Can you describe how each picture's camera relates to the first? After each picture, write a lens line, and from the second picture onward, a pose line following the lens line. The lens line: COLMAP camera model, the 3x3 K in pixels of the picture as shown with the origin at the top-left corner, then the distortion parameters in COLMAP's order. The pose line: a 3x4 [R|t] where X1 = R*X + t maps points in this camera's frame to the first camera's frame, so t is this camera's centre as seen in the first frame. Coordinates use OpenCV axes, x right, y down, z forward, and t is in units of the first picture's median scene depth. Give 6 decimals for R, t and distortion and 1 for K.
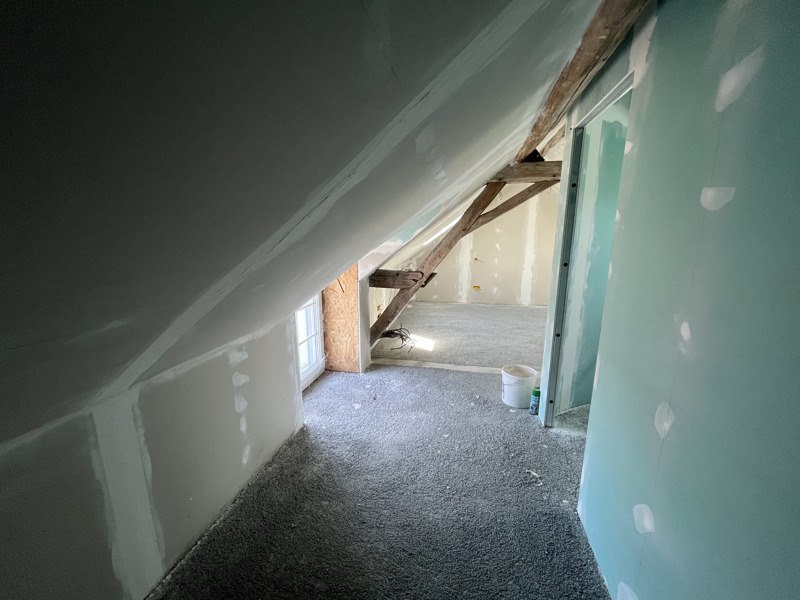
lens RADIAL K [[324.0, 0, 398.5], [0, 324.0, 300.1], [0, 0, 1]] dist [-0.002301, 0.000160]
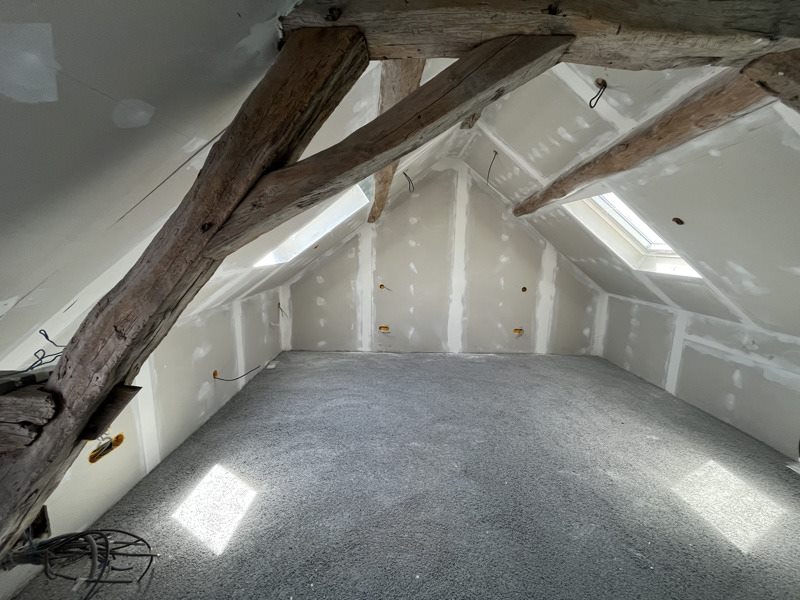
lens RADIAL K [[324.0, 0, 400.7], [0, 324.0, 301.1], [0, 0, 1]] dist [-0.002301, 0.000160]
pose [[0.978338, -0.013142, 0.206595, 0.146240], [0.021009, 0.999133, -0.035933, -0.074235], [-0.205944, 0.039495, 0.977766, 0.364997]]
